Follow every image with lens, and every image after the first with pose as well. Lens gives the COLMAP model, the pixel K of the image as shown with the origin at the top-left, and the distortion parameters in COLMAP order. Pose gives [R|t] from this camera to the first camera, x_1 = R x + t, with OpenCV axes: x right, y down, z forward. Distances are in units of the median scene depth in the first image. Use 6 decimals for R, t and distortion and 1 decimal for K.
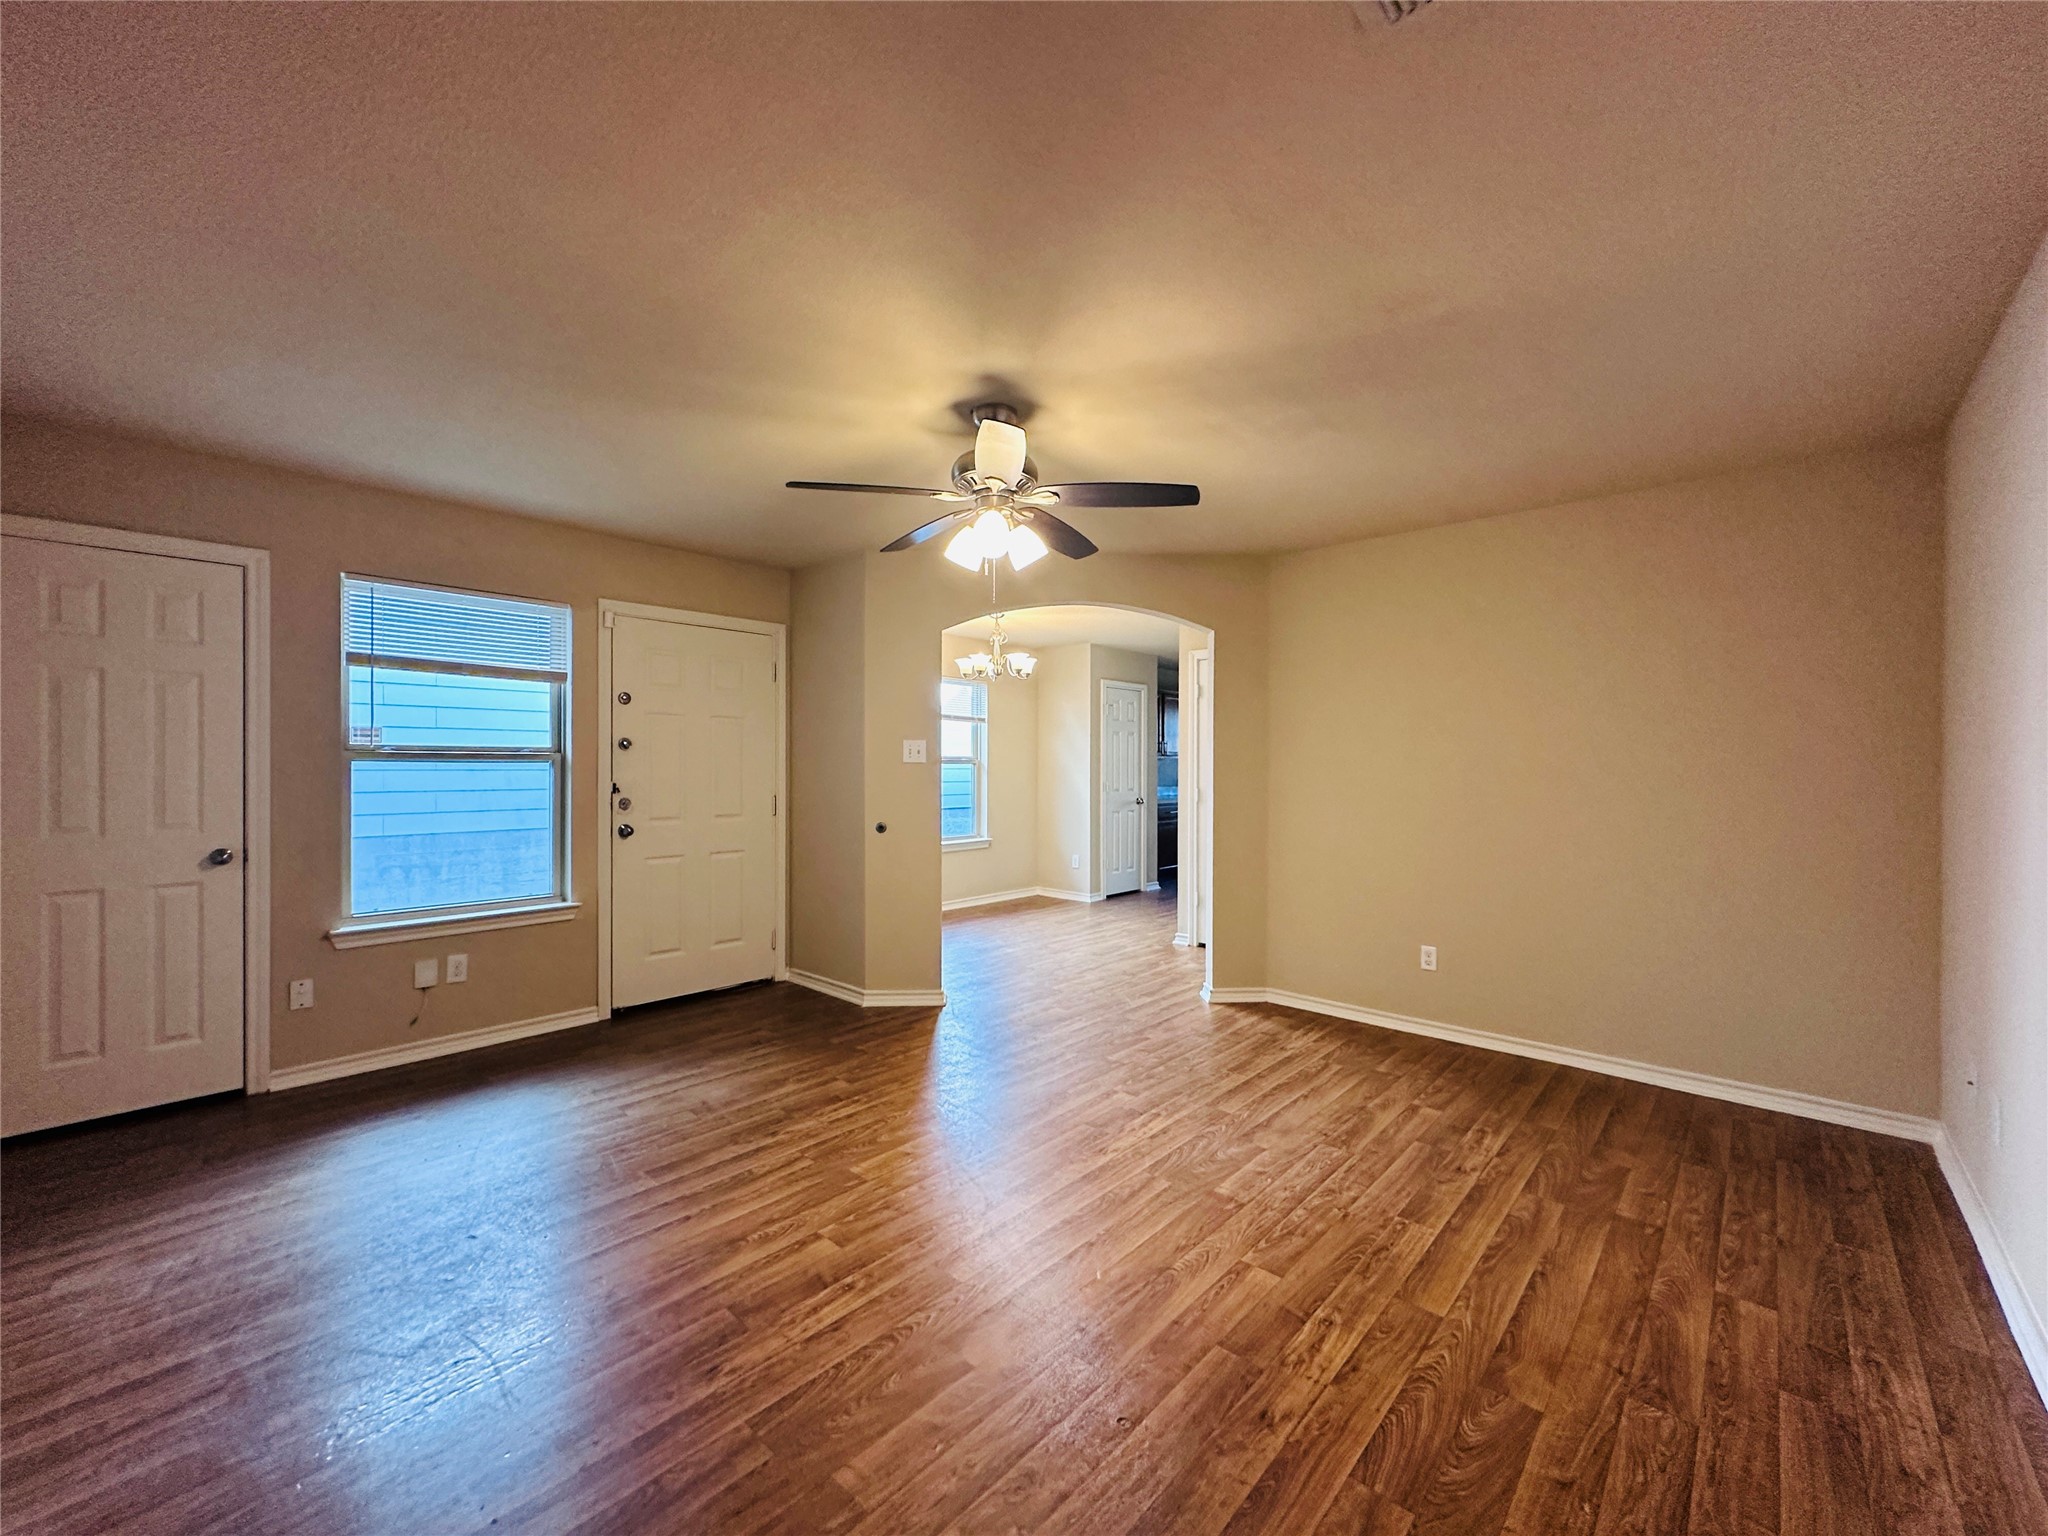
lens RADIAL K [[810.4, 0, 1016.2], [0, 810.4, 772.9], [0, 0, 1]] dist [-0.001155, 0.000685]
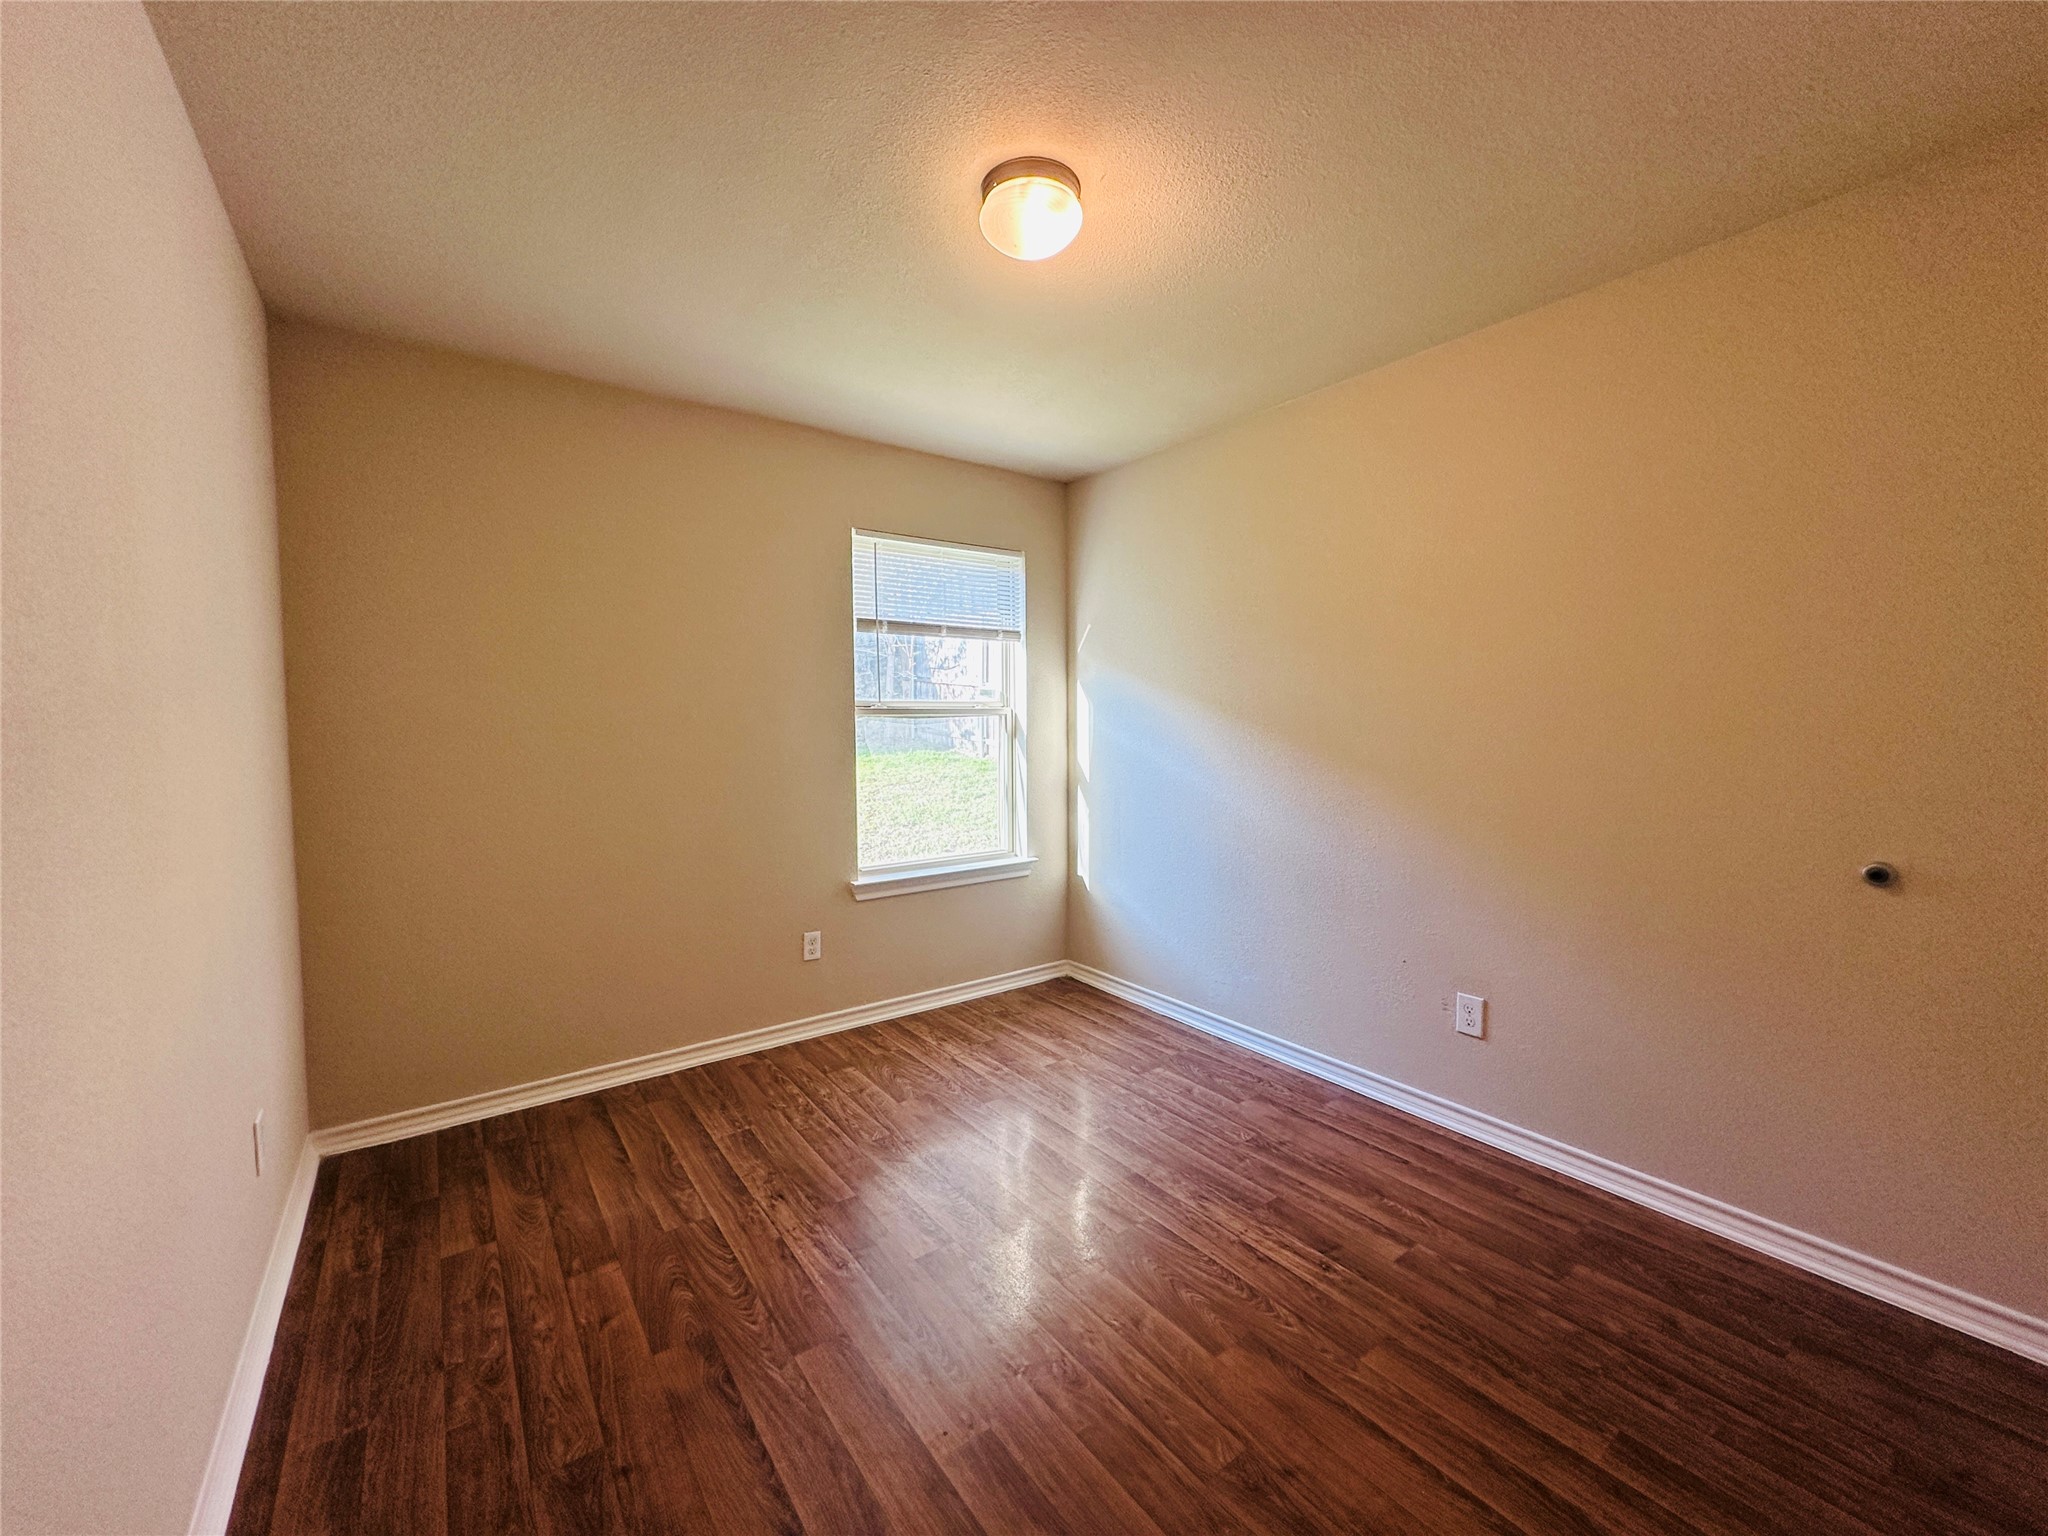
lens RADIAL K [[810.4, 0, 1025.6], [0, 810.4, 764.2], [0, 0, 1]] dist [-0.001155, 0.000685]
pose [[-0.181168, 0.048520, -0.982254, 1.484895], [-0.003900, 0.998739, 0.050054, -0.004667], [0.983444, 0.012899, -0.180750, 1.587167]]
